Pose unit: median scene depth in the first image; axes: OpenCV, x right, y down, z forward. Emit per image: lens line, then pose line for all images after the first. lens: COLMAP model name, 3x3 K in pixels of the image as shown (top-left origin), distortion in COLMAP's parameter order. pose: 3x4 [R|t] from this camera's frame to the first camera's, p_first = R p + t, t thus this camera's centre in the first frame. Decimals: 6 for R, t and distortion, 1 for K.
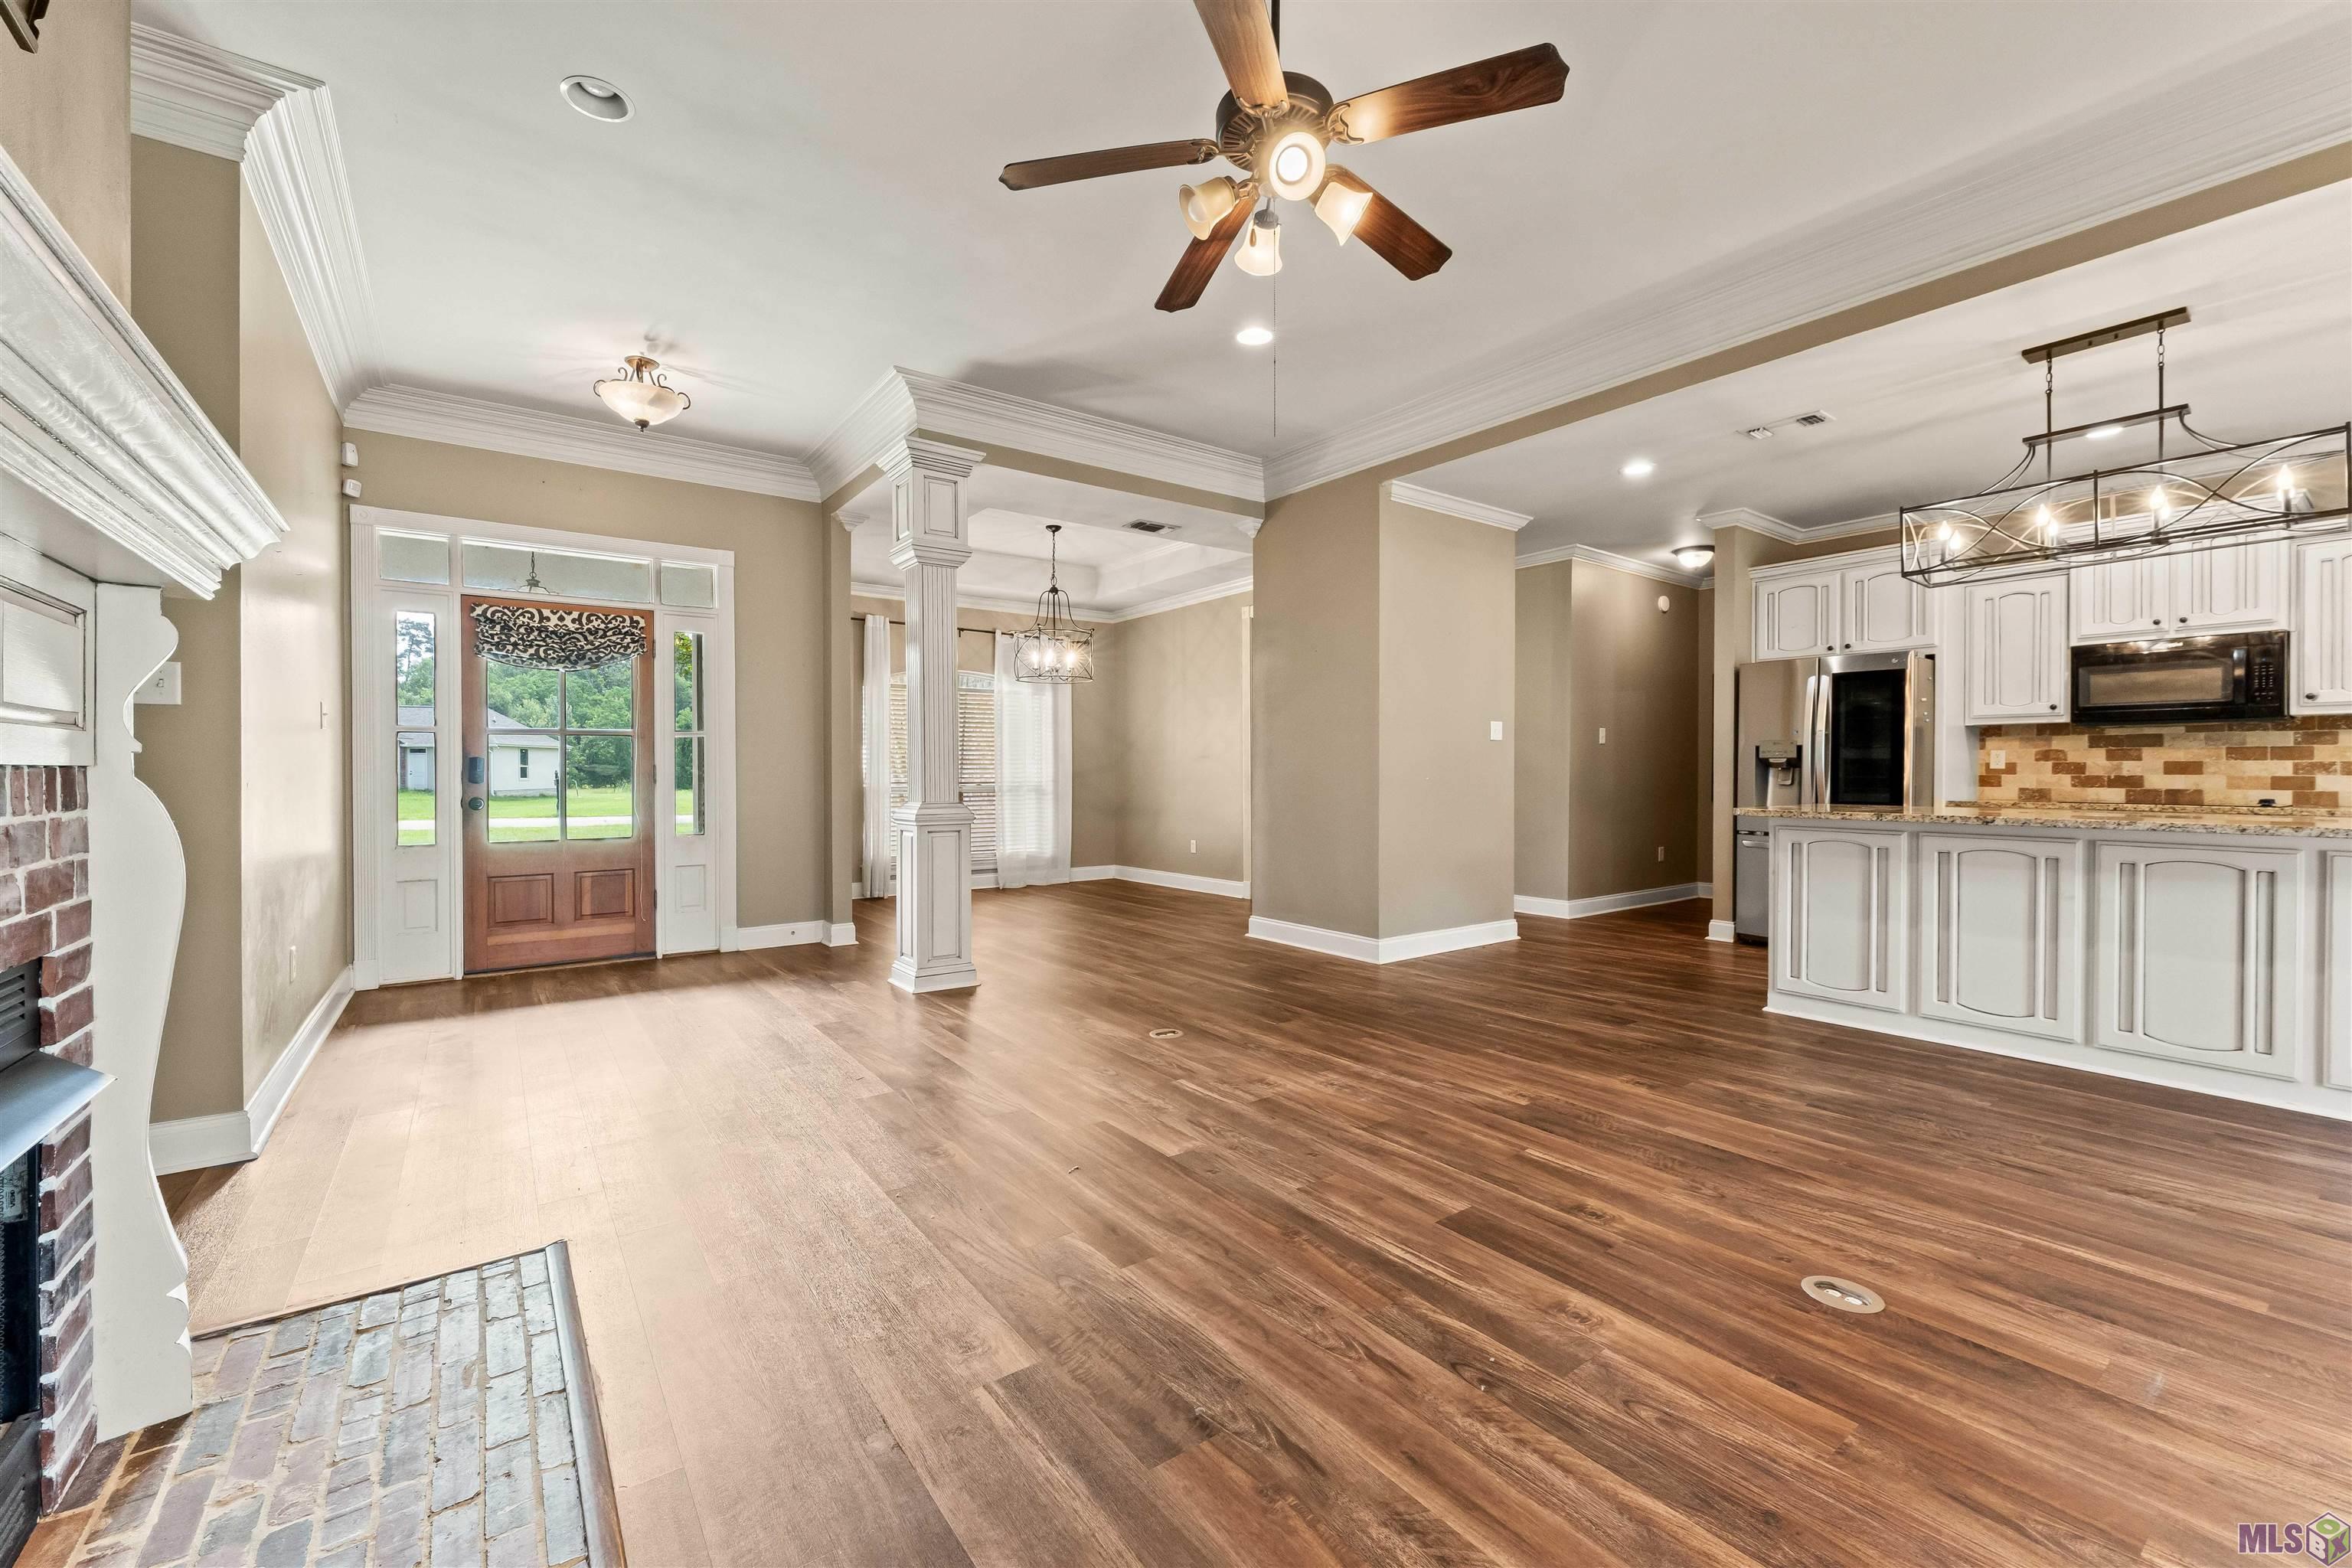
lens RADIAL K [[942.8, 0, 1179.7], [0, 942.8, 782.2], [0, 0, 1]] dist [0.000072, 0.000098]
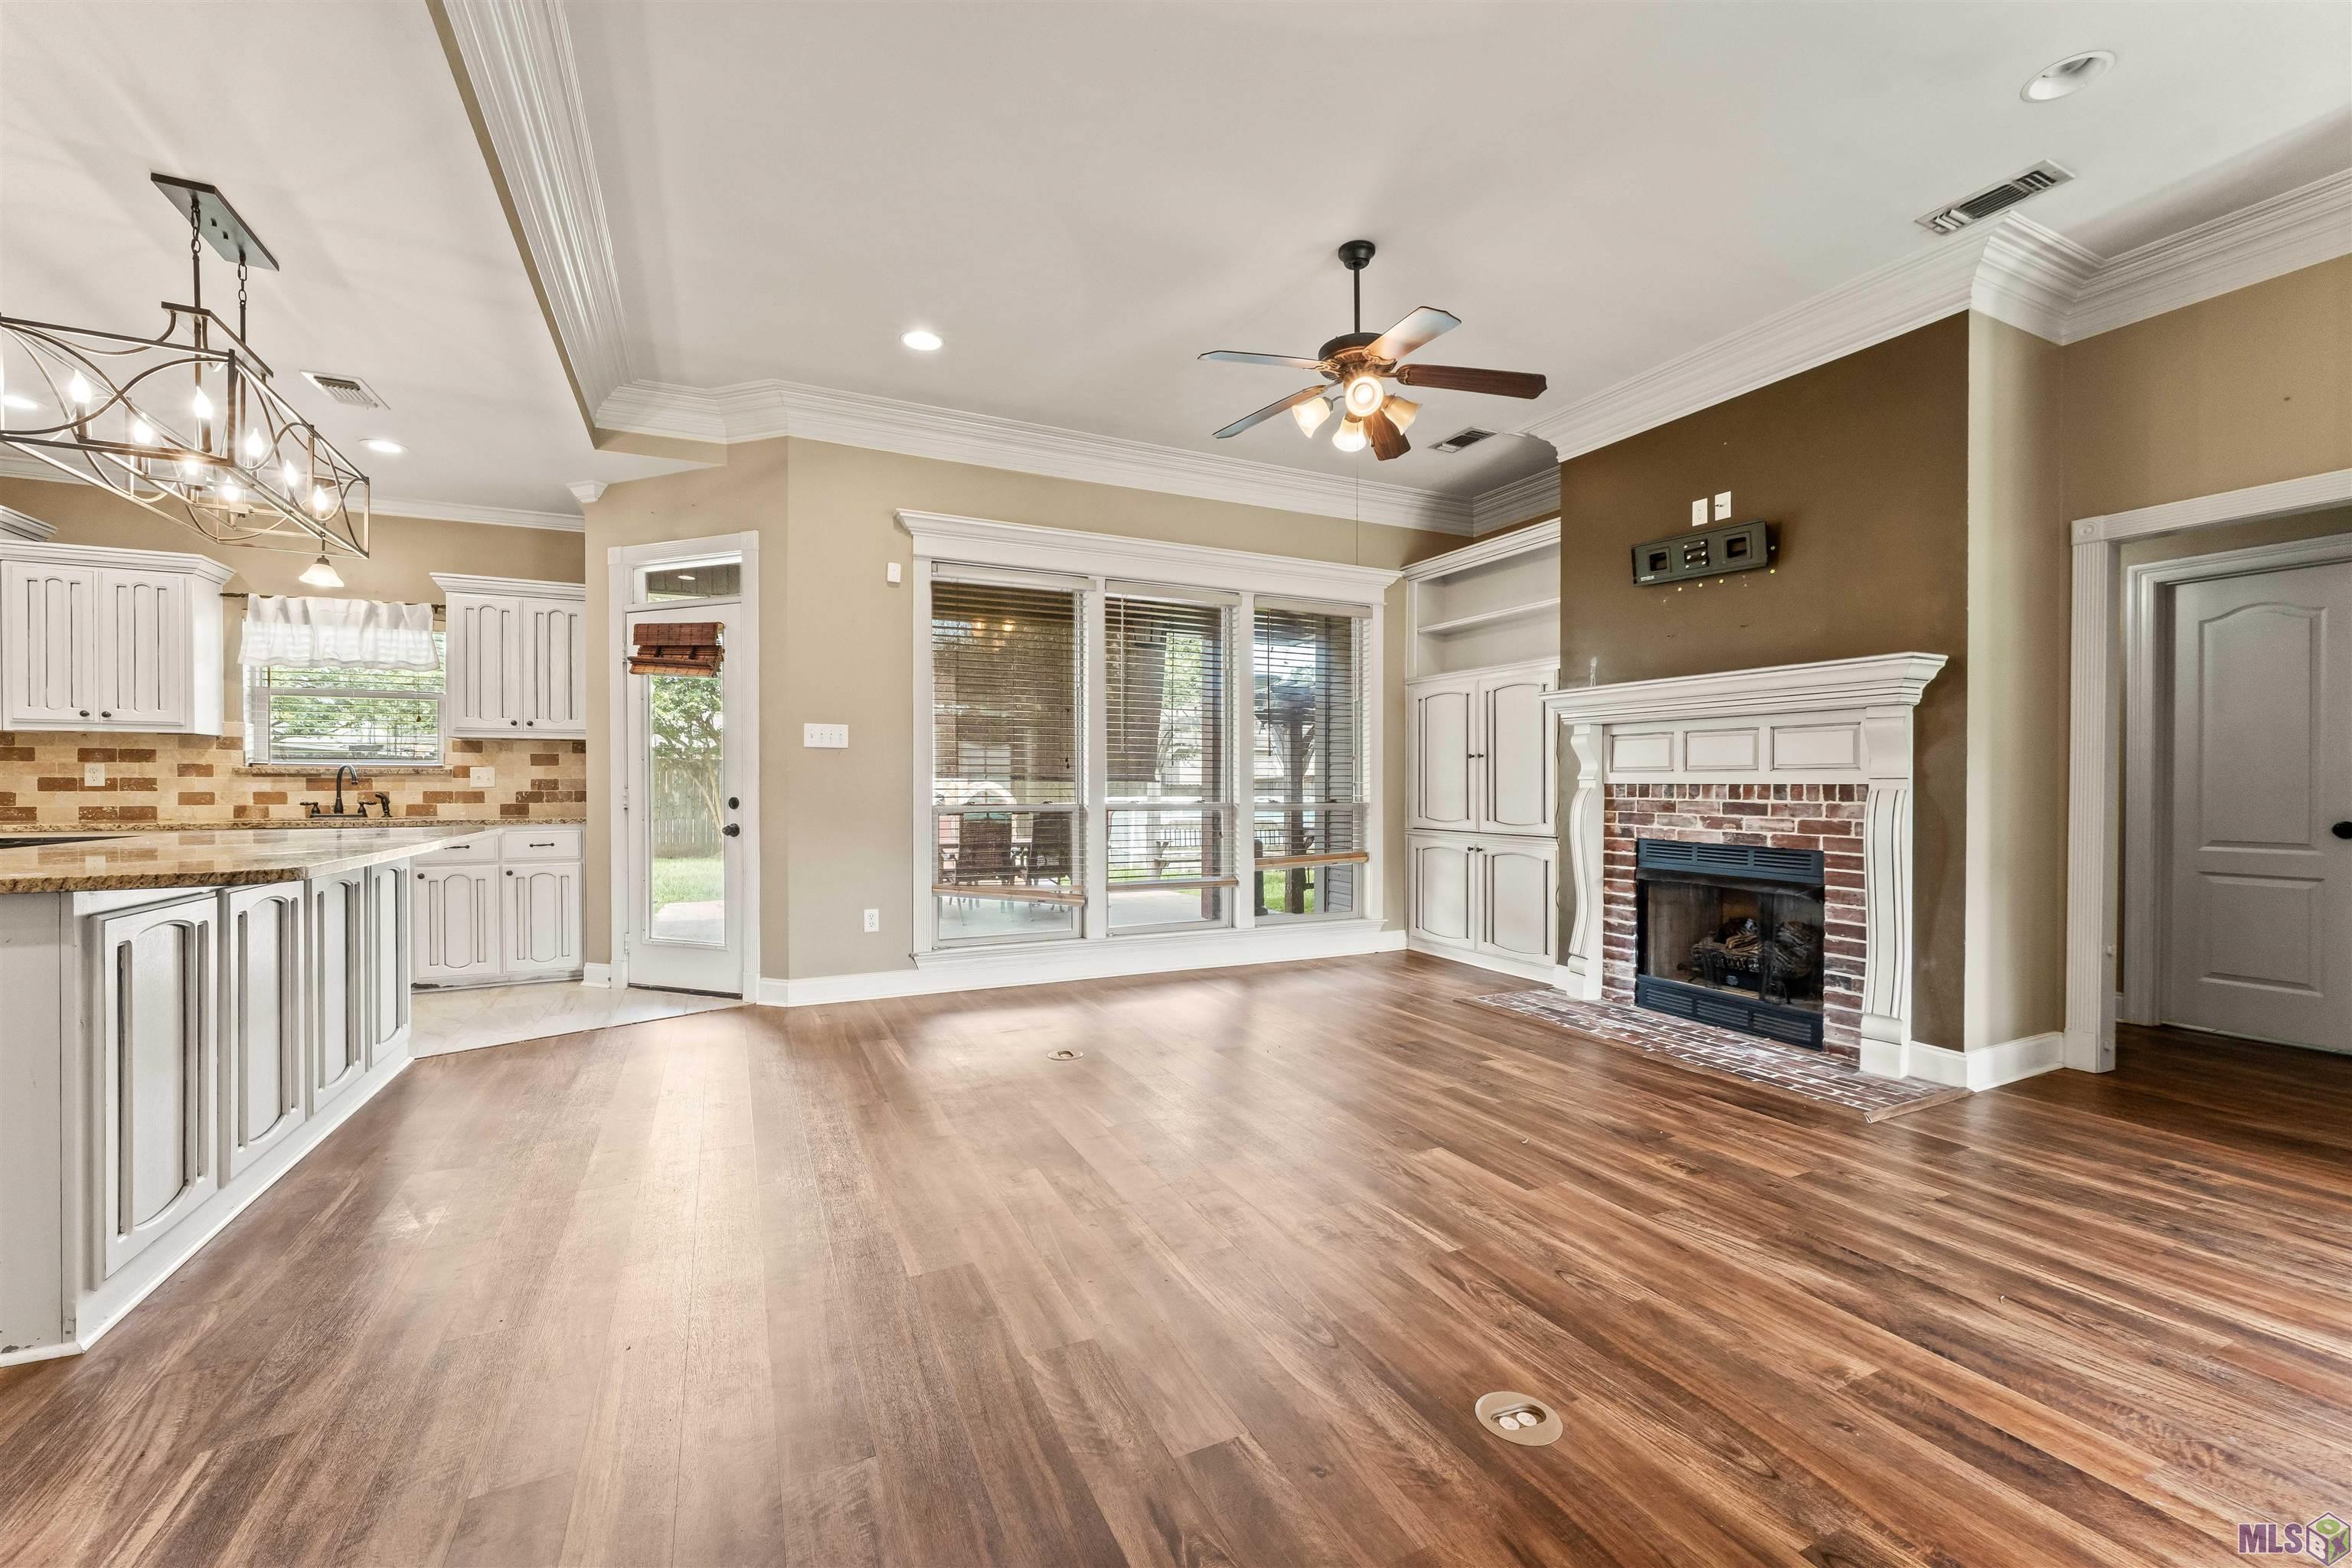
lens RADIAL K [[948.7, 0, 1165.7], [0, 948.7, 789.2], [0, 0, 1]] dist [0.003354, 0.000200]
pose [[-0.980919, -0.000429, 0.194418, 0.049963], [0.003481, 0.999799, 0.019770, -0.017655], [-0.194387, 0.020069, -0.980720, 1.232672]]
